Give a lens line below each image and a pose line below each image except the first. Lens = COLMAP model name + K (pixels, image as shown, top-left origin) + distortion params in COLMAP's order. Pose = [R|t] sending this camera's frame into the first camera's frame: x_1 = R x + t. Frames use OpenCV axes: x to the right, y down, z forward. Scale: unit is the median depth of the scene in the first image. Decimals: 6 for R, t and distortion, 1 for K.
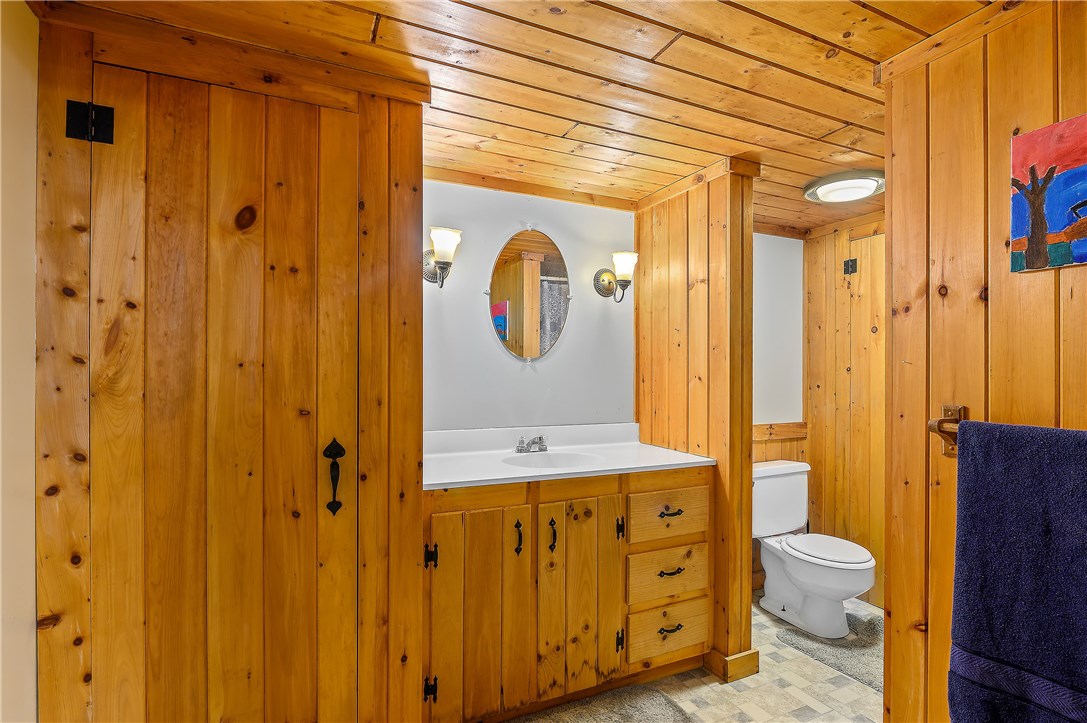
lens RADIAL K [[524.1, 0, 543.5], [0, 524.1, 361.5], [0, 0, 1]] dist [0.000745, 0.000152]
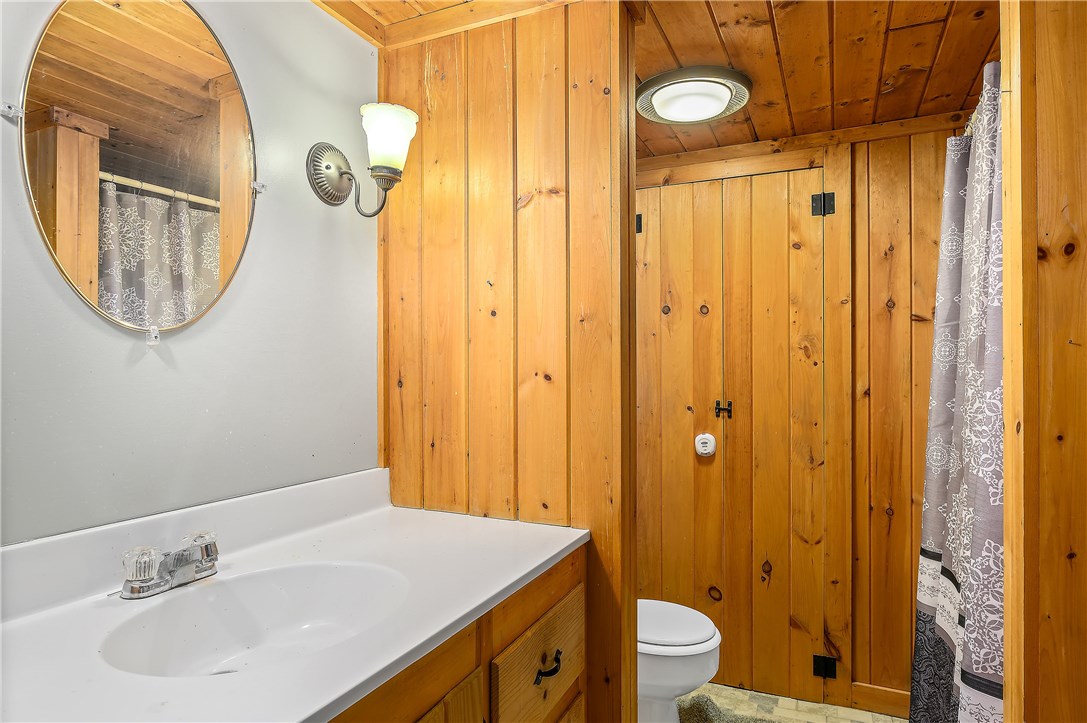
lens RADIAL K [[626.3, 0, 543.5], [0, 626.3, 361.5], [0, 0, 1]] dist [-0.010049, -0.001263]
pose [[0.765922, 0.001641, 0.642932, -0.098949], [-0.006472, 0.999966, 0.005158, 0.012534], [-0.642901, -0.008111, 0.765906, 0.485358]]
